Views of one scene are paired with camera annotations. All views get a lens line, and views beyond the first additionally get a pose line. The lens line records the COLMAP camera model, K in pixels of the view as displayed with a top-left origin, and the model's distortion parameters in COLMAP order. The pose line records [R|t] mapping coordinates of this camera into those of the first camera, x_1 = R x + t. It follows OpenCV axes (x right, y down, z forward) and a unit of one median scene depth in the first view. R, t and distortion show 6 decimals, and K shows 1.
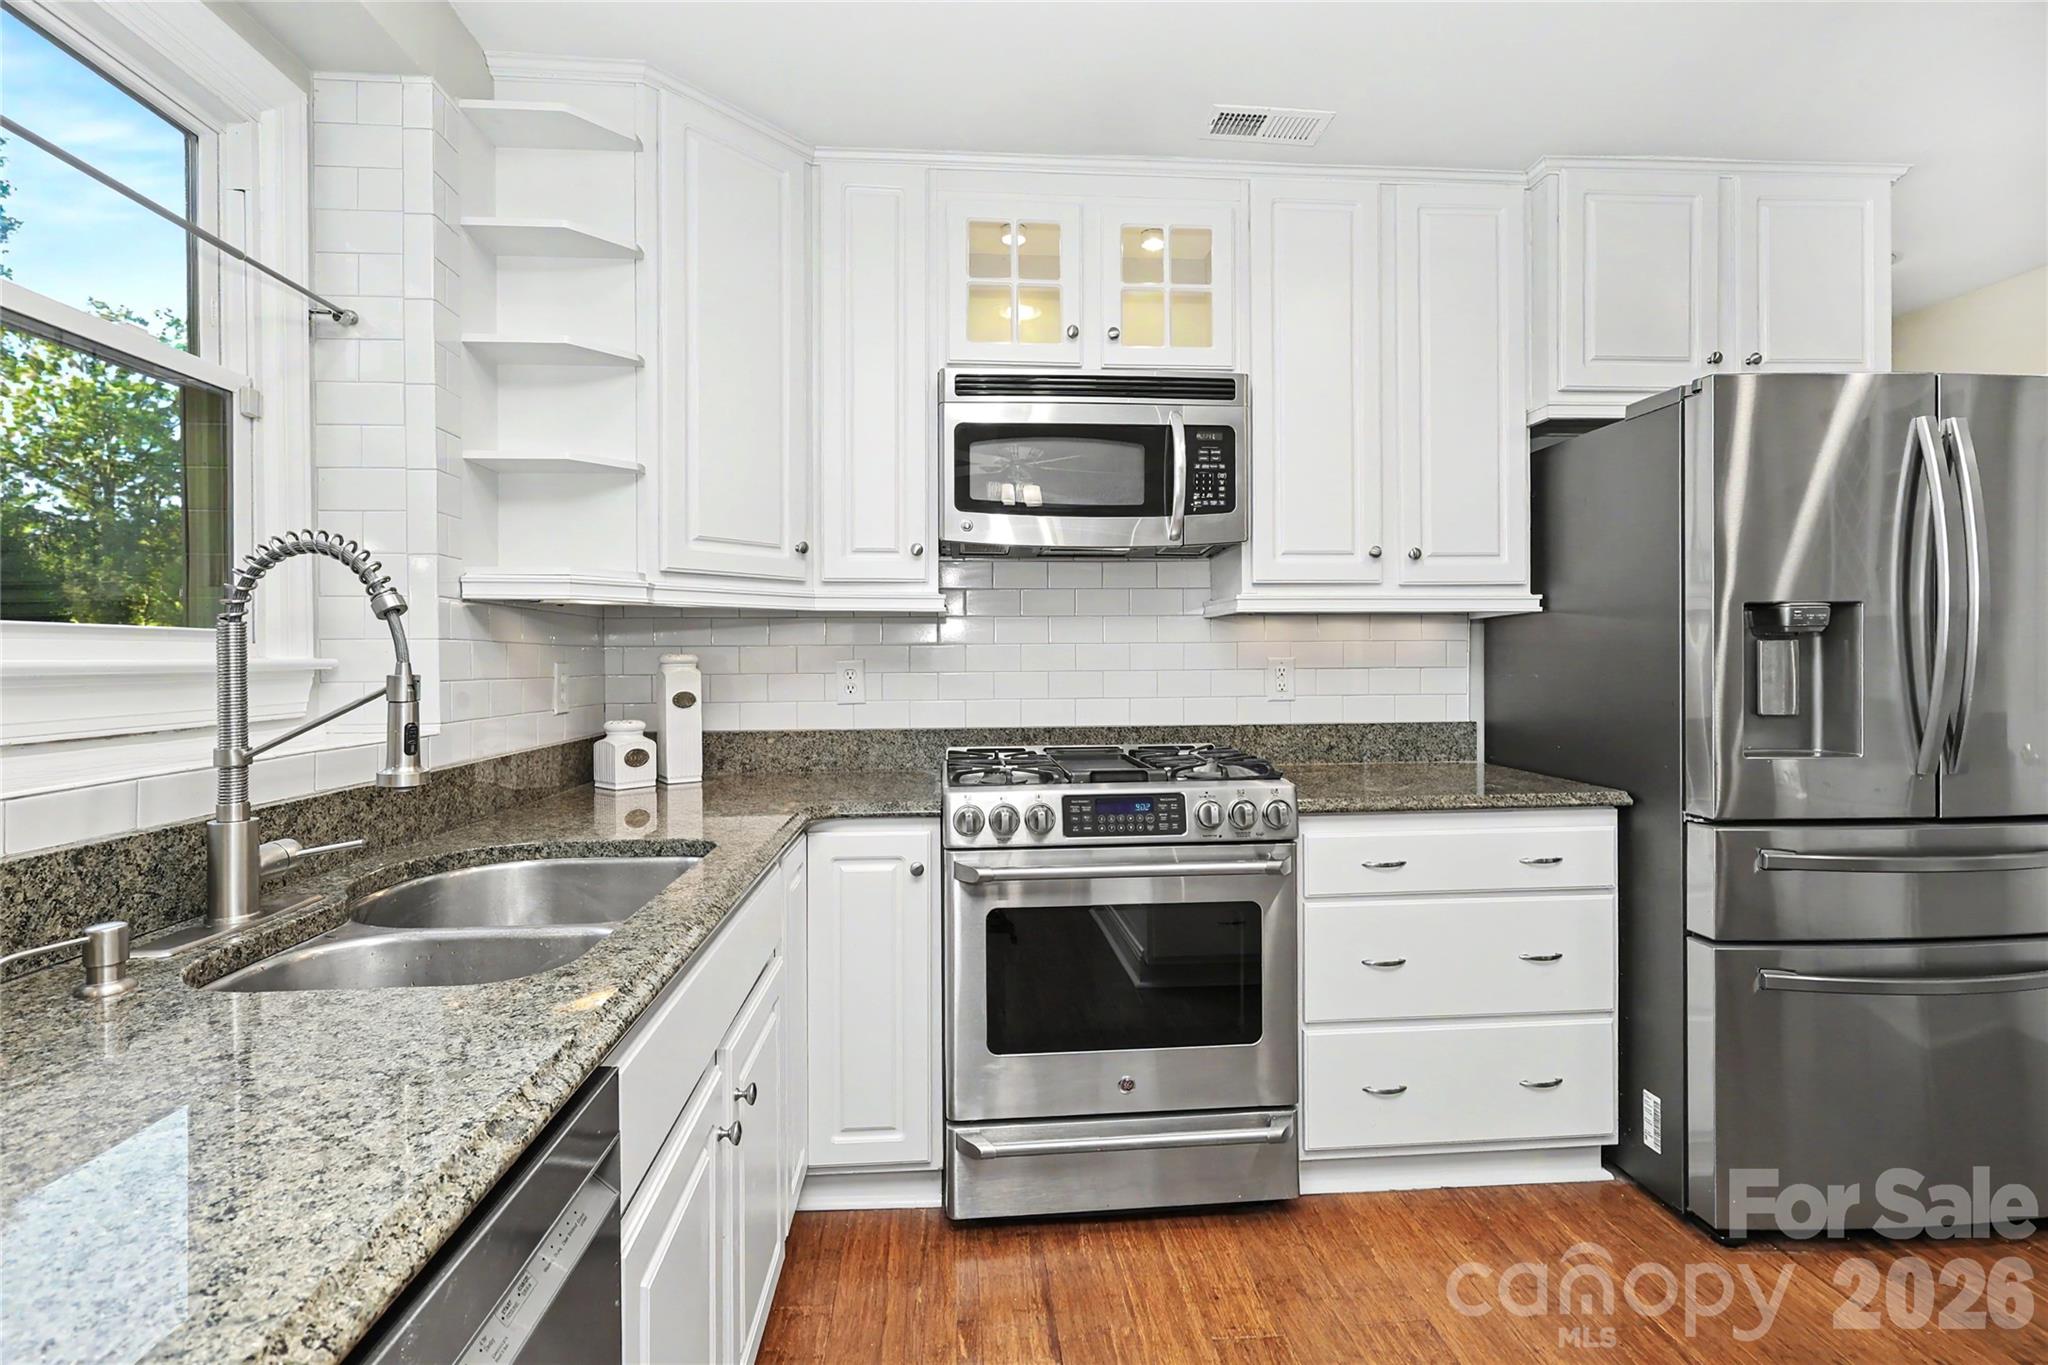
lens RADIAL K [[960.1, 0, 1006.6], [0, 960.1, 668.4], [0, 0, 1]] dist [0.002129, 0.001877]
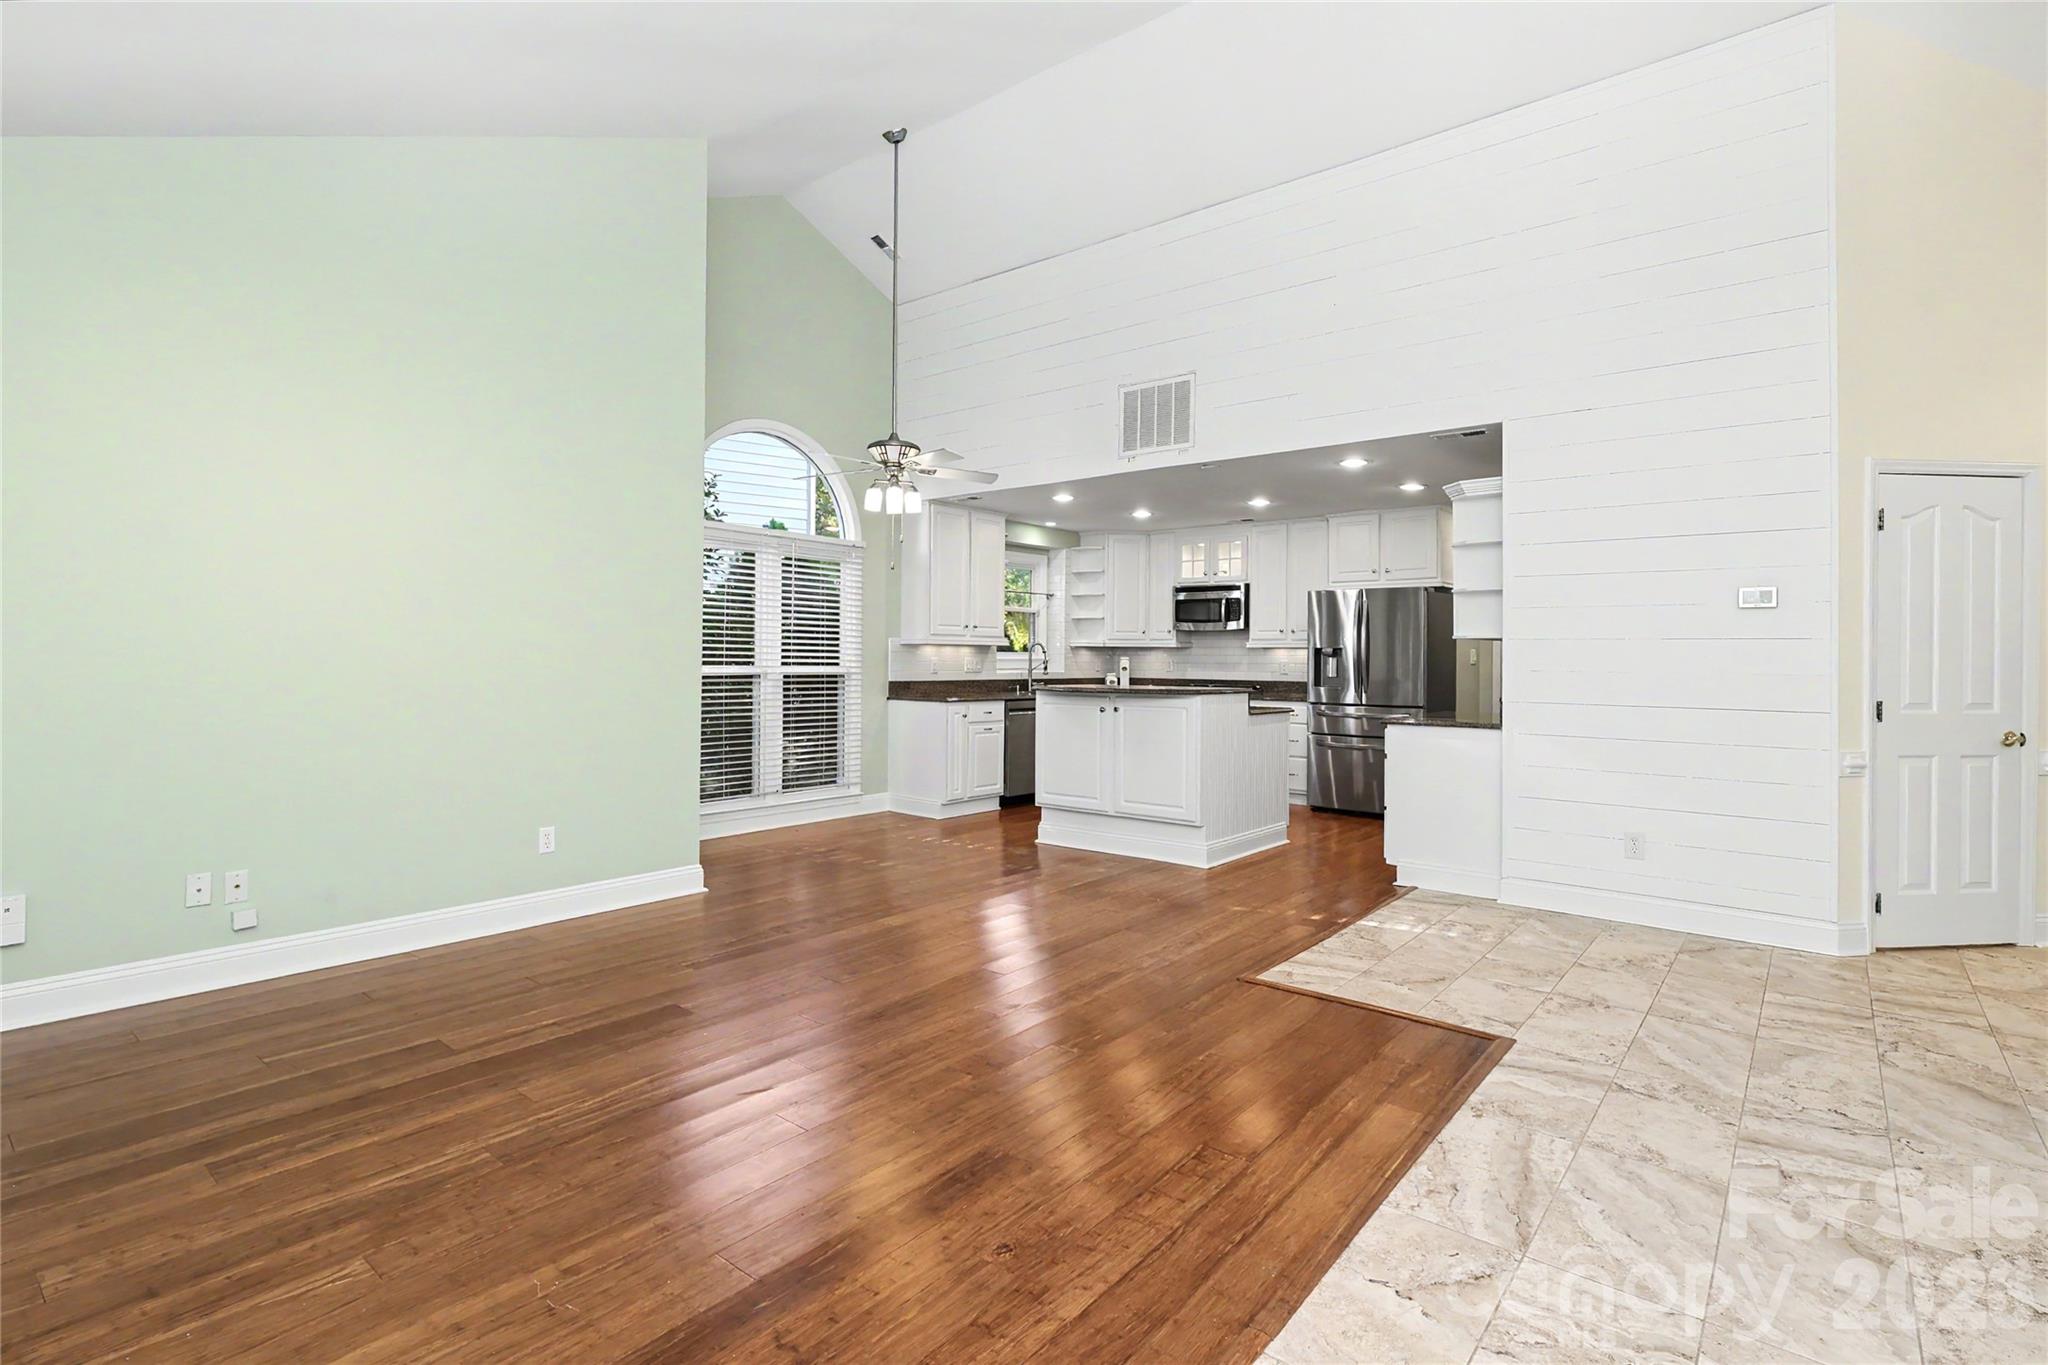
lens RADIAL K [[960.1, 0, 1018.9], [0, 960.1, 665.3], [0, 0, 1]] dist [0.002129, 0.001877]
pose [[0.718105, 0.017165, -0.695723, 2.301087], [-0.021958, 0.999757, 0.002001, 0.020582], [0.695588, 0.013840, 0.718307, -2.356882]]
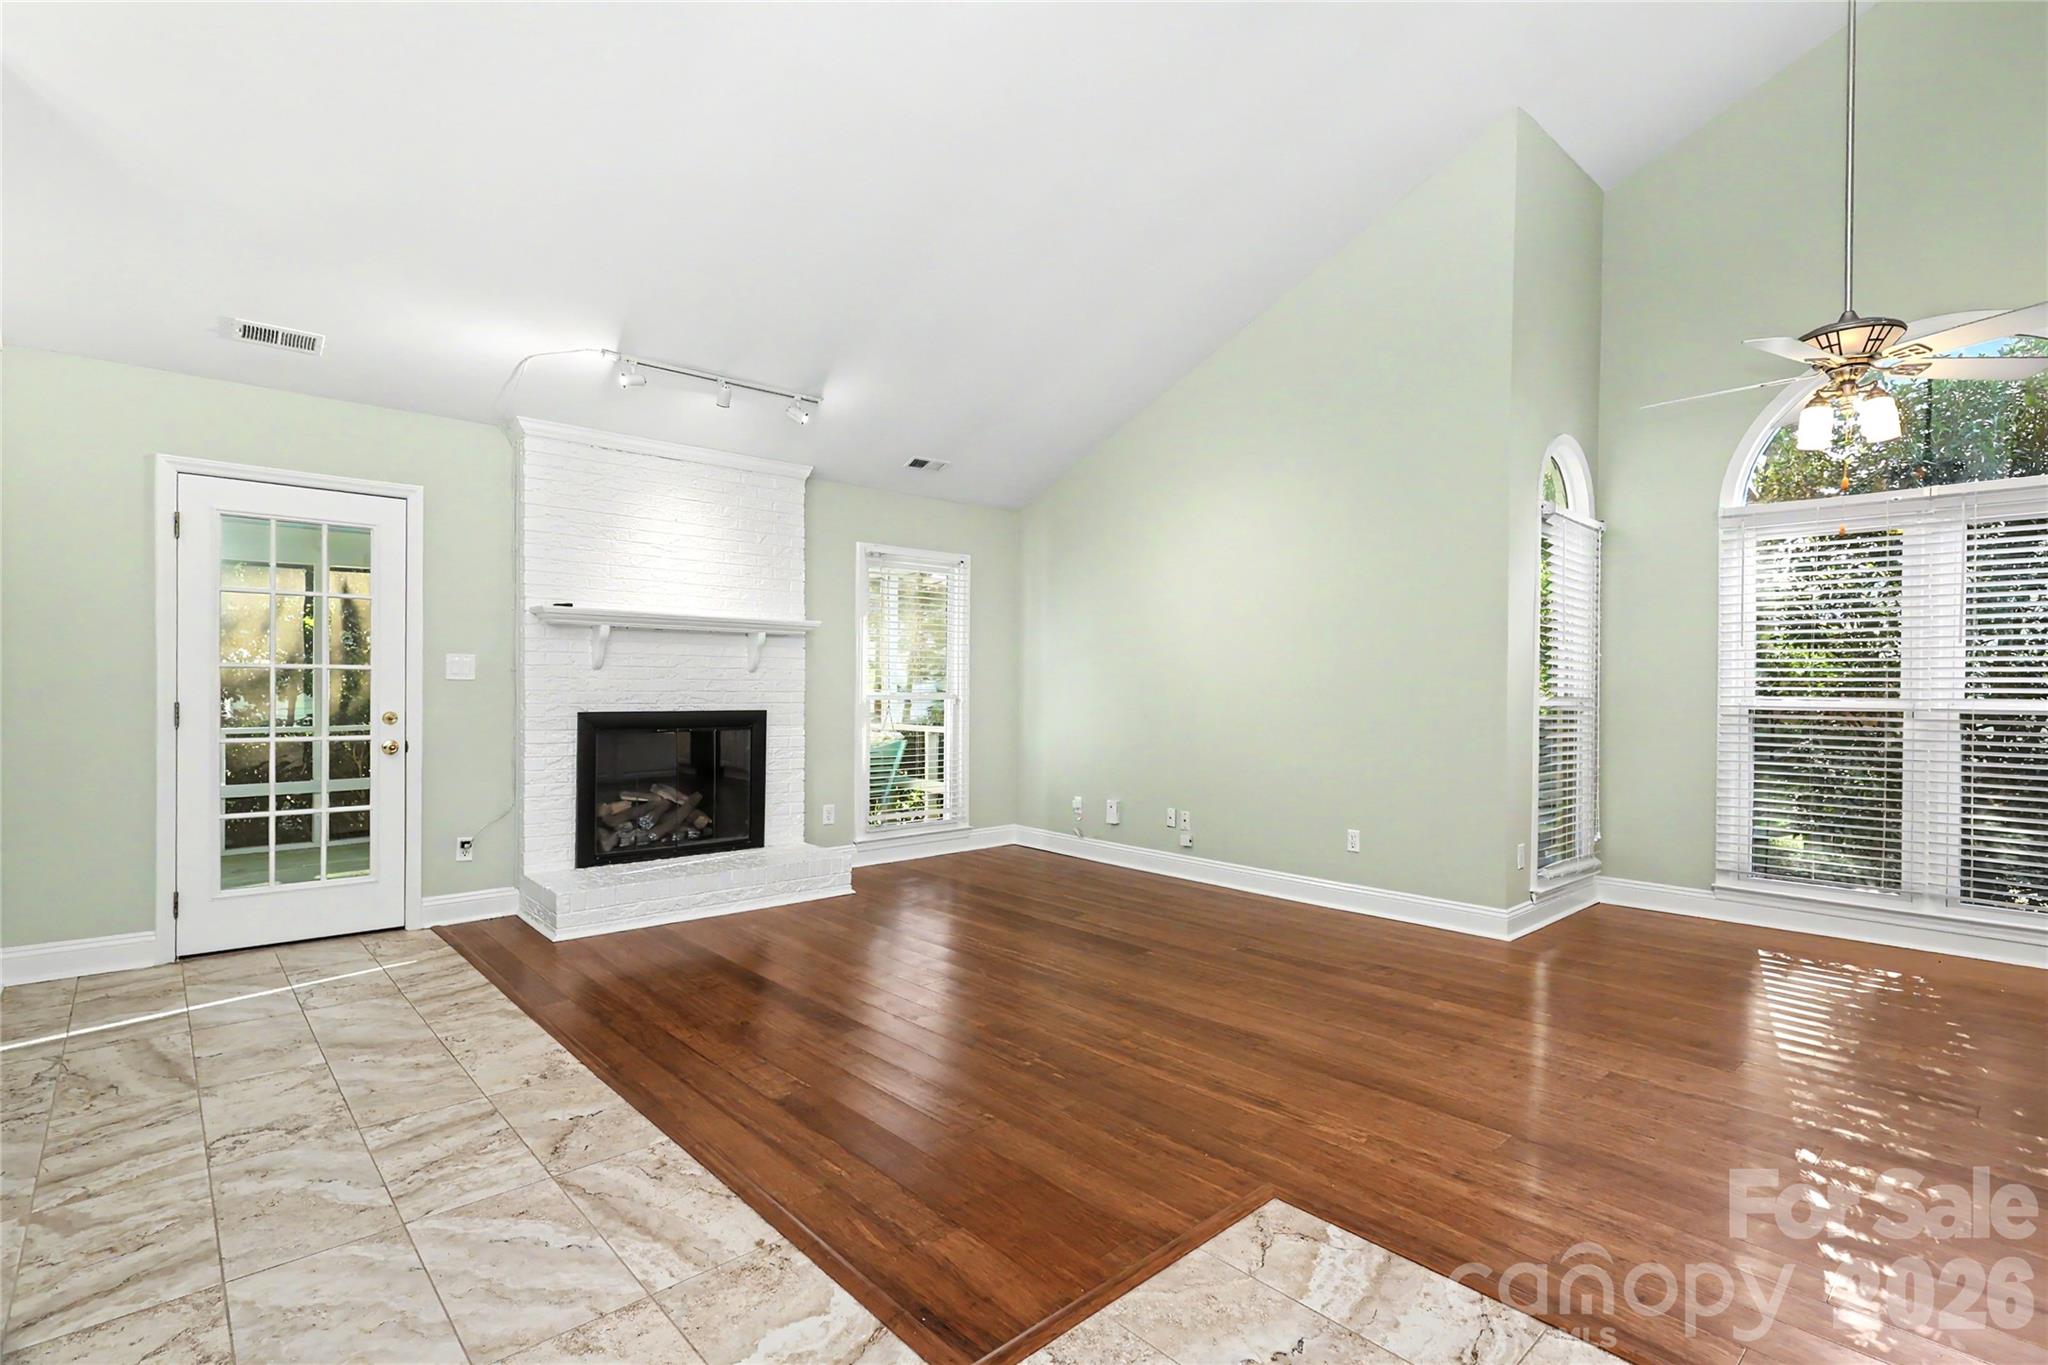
lens RADIAL K [[960.1, 0, 1036.5], [0, 960.1, 688.9], [0, 0, 1]] dist [0.002129, 0.001877]
pose [[-0.779517, 0.004669, -0.626364, 2.269000], [-0.008311, 0.999807, 0.017797, 0.007015], [0.626326, 0.019079, -0.779328, -0.338525]]
